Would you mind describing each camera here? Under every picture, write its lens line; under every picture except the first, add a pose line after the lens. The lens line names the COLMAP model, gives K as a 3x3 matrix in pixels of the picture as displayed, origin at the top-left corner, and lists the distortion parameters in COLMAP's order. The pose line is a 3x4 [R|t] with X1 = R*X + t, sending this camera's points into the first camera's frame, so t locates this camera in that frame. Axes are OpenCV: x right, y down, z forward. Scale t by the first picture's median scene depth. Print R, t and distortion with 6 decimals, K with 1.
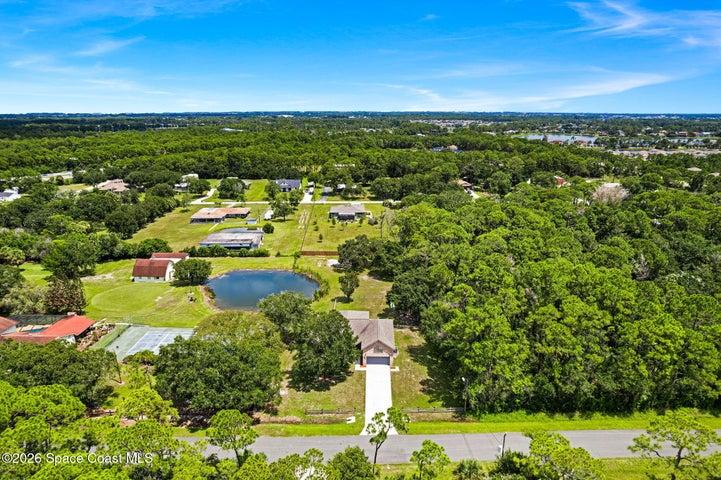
lens RADIAL K [[459.0, 0, 360.5], [0, 459.0, 240.0], [0, 0, 1]] dist [-0.034369, 0.004627]
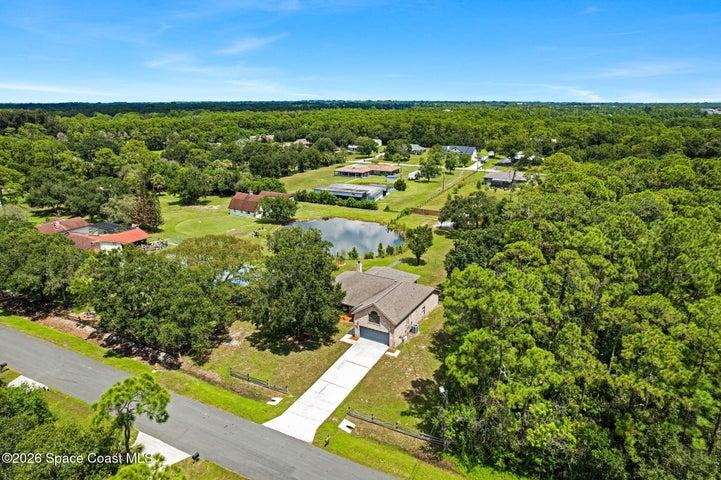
lens RADIAL K [[459.0, 0, 360.5], [0, 459.0, 240.0], [0, 0, 1]] dist [-0.034369, 0.004627]
pose [[0.882434, 0.138274, -0.449657, 0.171608], [-0.128320, 0.990331, 0.052712, 0.050633], [0.452597, 0.011185, 0.891645, 0.215307]]
